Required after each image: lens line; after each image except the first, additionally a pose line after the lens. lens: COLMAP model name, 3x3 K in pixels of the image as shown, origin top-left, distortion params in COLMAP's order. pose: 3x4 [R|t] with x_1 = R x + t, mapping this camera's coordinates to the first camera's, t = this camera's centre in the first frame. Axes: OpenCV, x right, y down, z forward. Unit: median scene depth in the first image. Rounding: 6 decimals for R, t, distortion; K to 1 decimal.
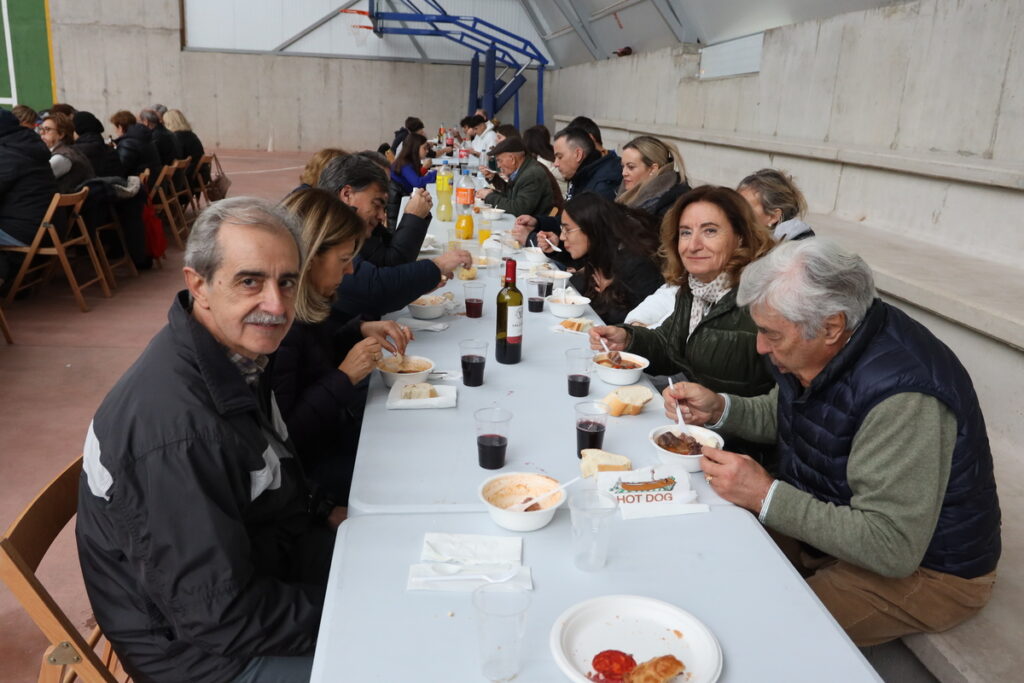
lens RADIAL K [[804.0, 0, 510.1], [0, 804.0, 349.9], [0, 0, 1]] dist [-0.082092, 0.044006]
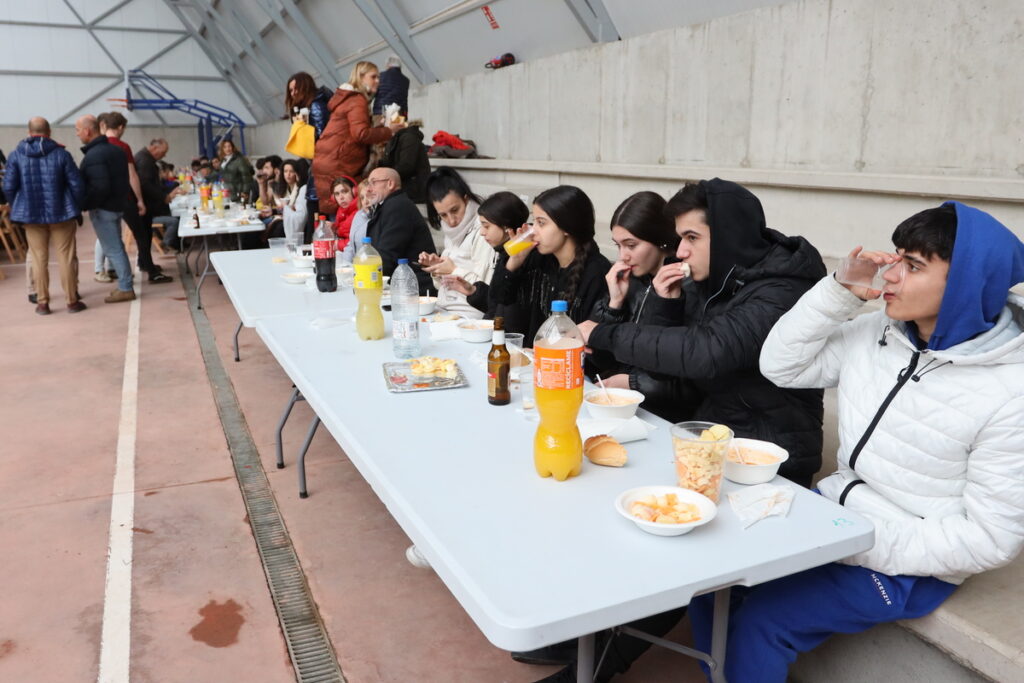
lens RADIAL K [[804.0, 0, 509.7], [0, 804.0, 344.7], [0, 0, 1]] dist [-0.082092, 0.044006]
pose [[0.953119, -0.120159, 0.277714, 0.049069], [0.134839, 0.990273, -0.034306, 0.182165], [-0.270891, 0.070145, 0.960051, -0.572862]]
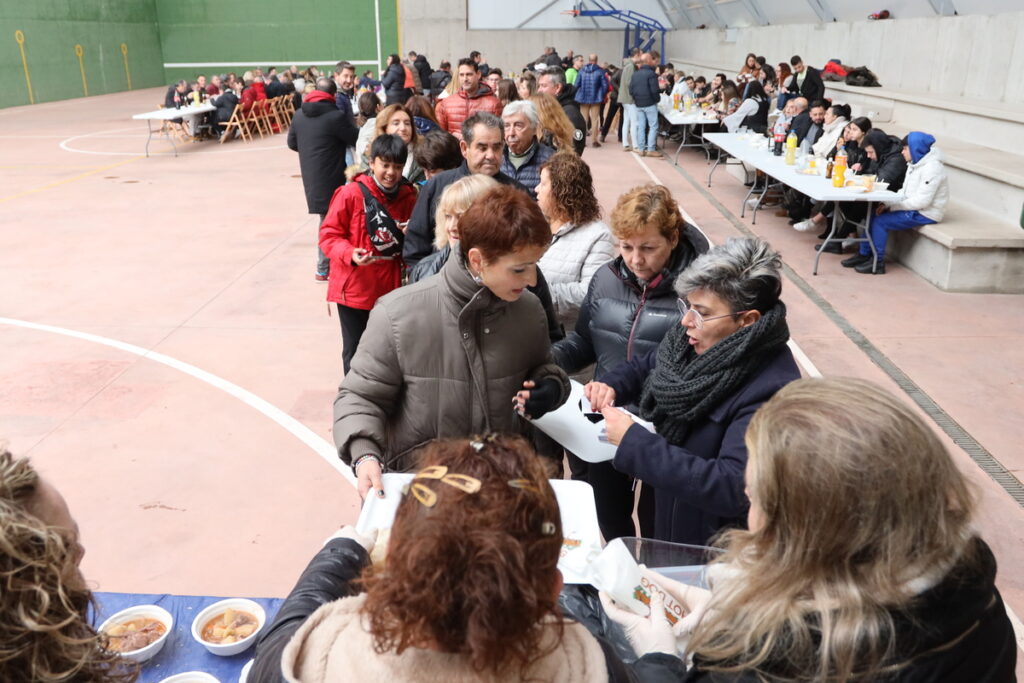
lens RADIAL K [[804.0, 0, 509.6], [0, 804.0, 344.1], [0, 0, 1]] dist [-0.082092, 0.044006]
pose [[0.986979, 0.001262, -0.160842, -0.016683], [0.009038, 0.997954, 0.063294, 0.243082], [0.160592, -0.063924, 0.984949, -0.889675]]
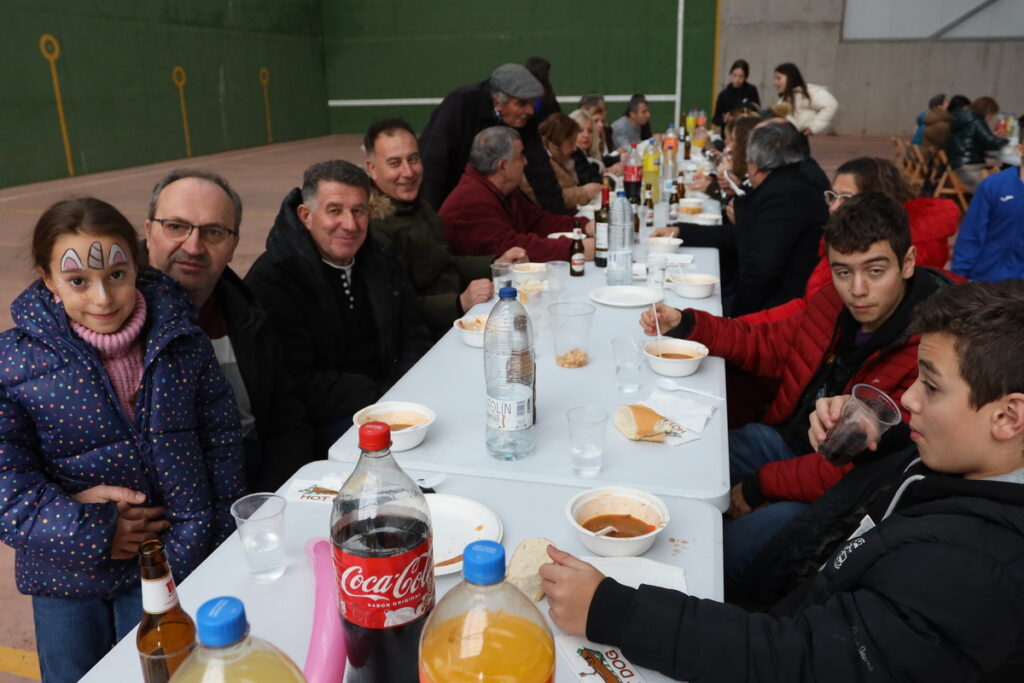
lens RADIAL K [[804.0, 0, 511.0], [0, 804.0, 344.3], [0, 0, 1]] dist [-0.082092, 0.044006]
pose [[0.937283, 0.037672, -0.346528, -0.458871], [-0.033257, 0.999272, 0.018680, 0.016022], [0.346980, -0.005984, 0.937853, -0.139271]]
